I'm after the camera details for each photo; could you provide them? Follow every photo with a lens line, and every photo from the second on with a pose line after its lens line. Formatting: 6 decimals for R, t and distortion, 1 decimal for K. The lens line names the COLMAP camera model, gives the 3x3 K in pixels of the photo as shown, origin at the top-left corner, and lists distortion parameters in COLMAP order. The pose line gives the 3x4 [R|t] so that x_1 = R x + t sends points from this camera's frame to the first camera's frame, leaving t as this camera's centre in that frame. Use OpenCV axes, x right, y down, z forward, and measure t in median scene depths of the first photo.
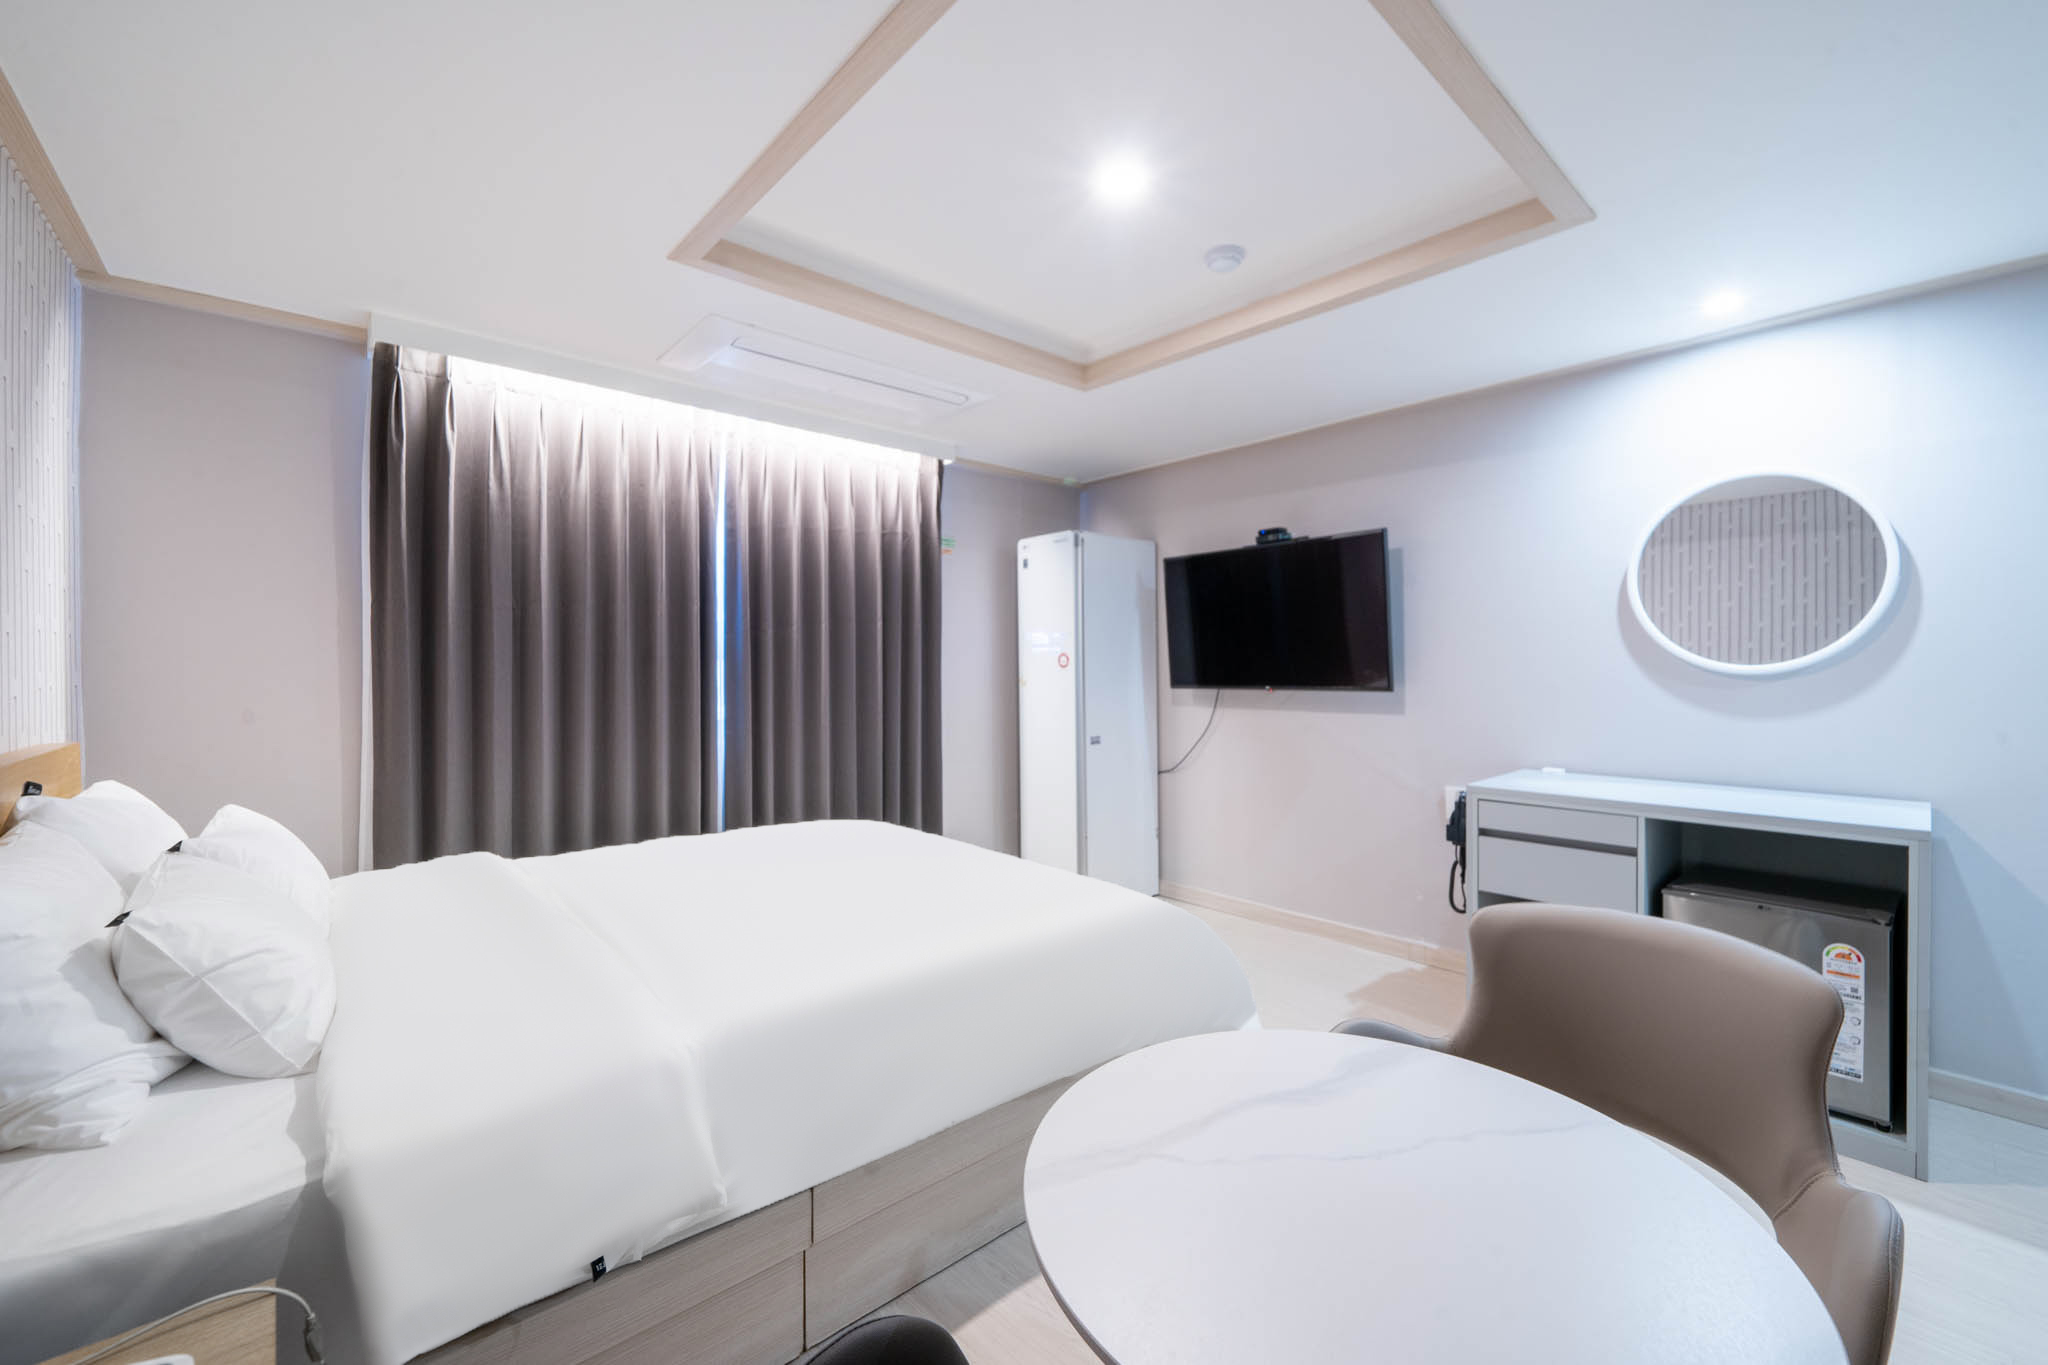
lens RADIAL K [[812.5, 0, 1025.4], [0, 812.5, 680.1], [0, 0, 1]] dist [-0.013493, -0.000275]
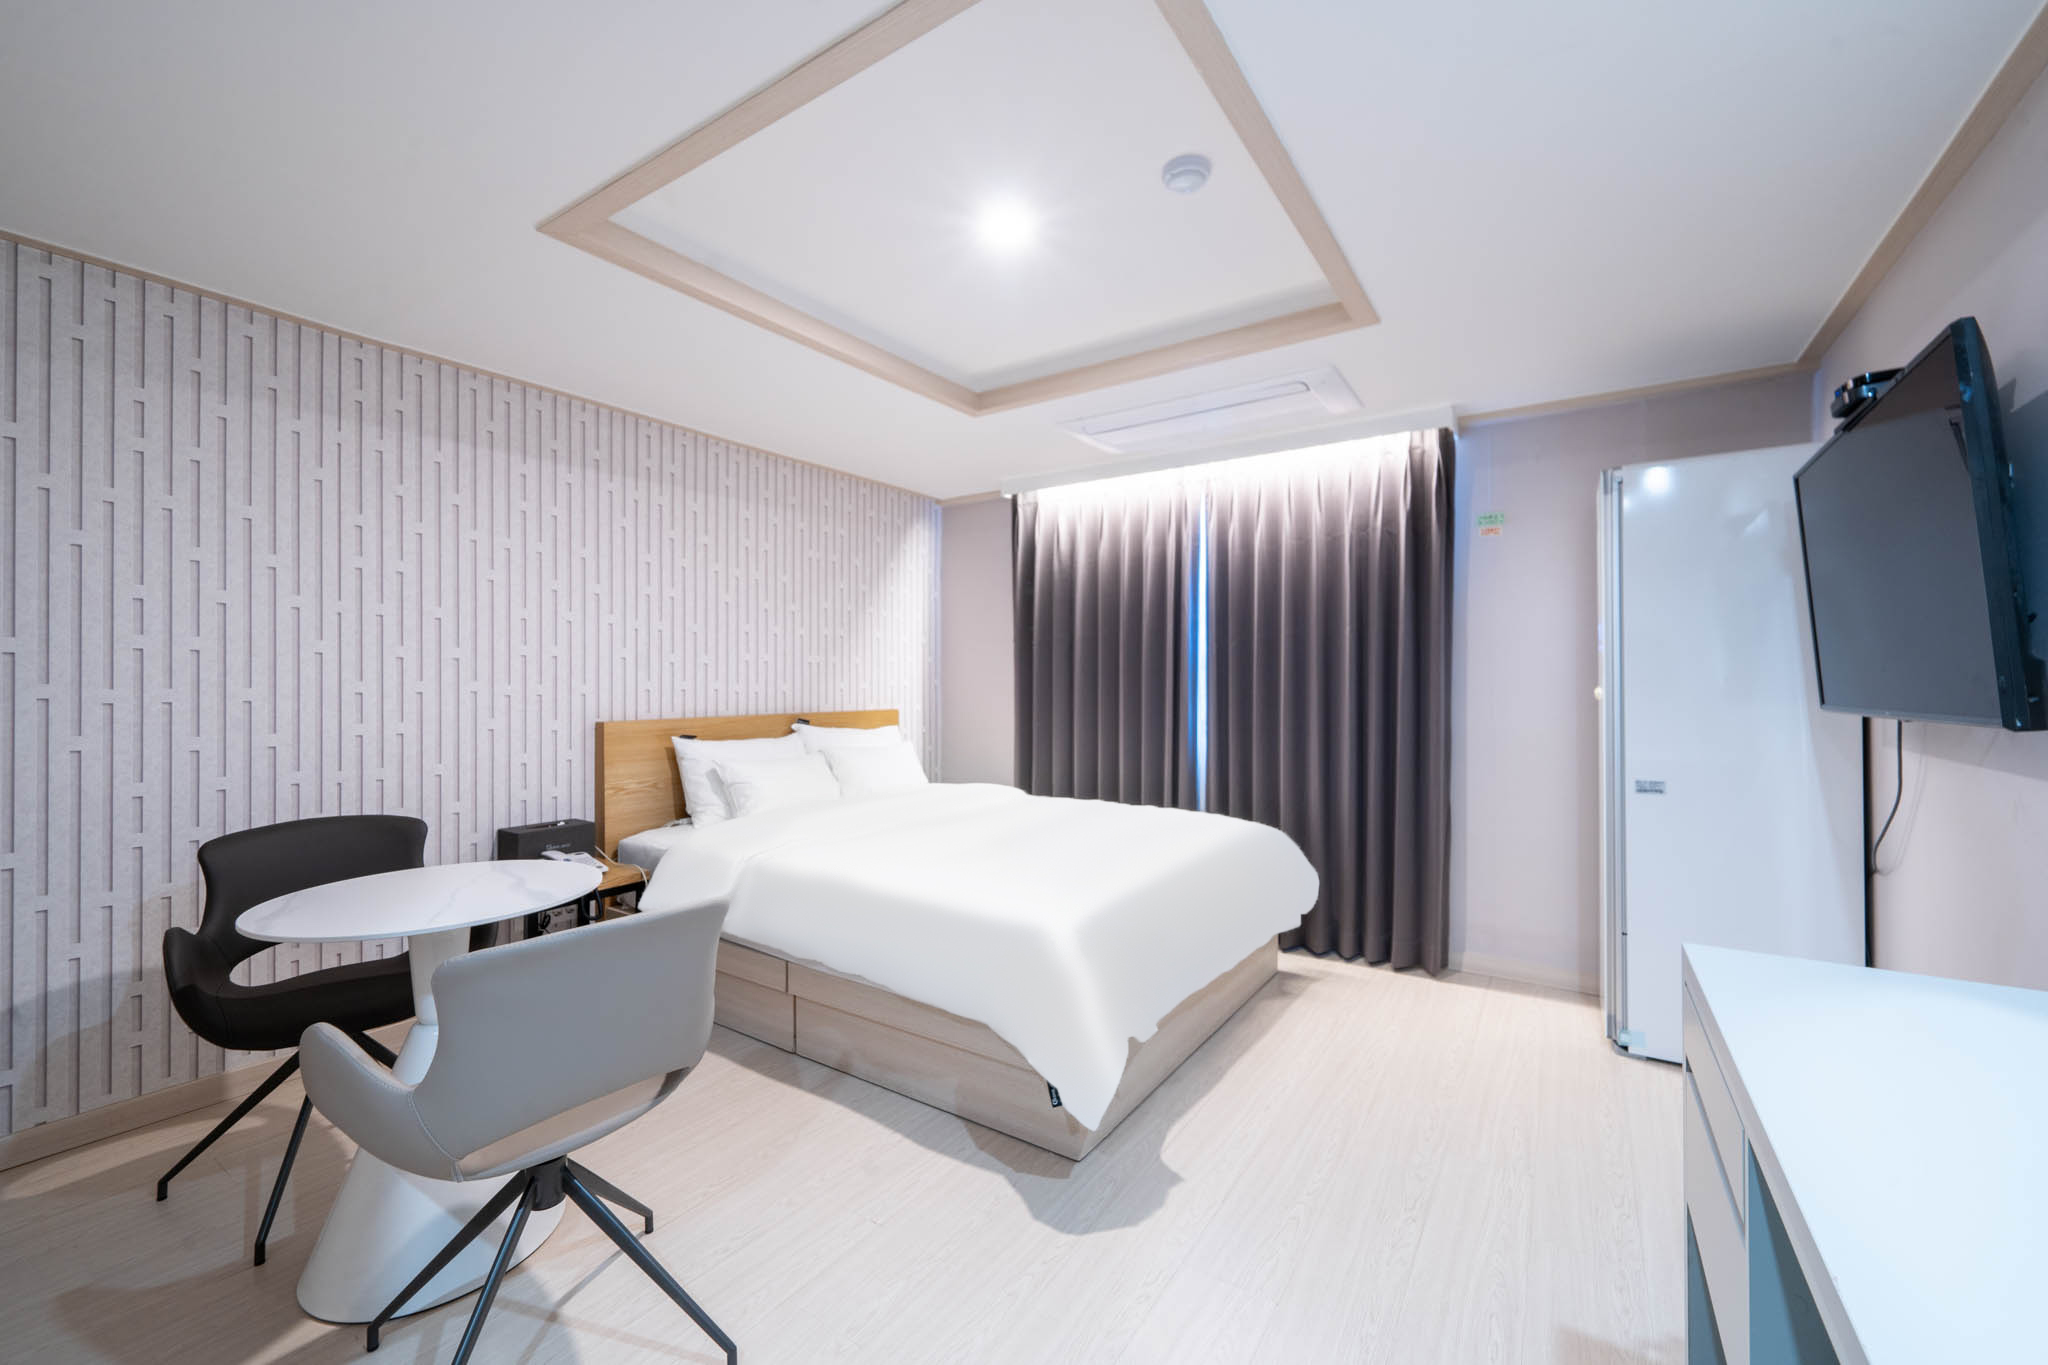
lens RADIAL K [[769.9, 0, 1024.5], [0, 769.9, 684.1], [0, 0, 1]] dist [-0.005757, 0.001174]
pose [[0.260225, 0.007347, -0.965520, 0.837168], [-0.010289, 0.999935, 0.004836, -0.007388], [0.965493, 0.008676, 0.260283, 0.567892]]
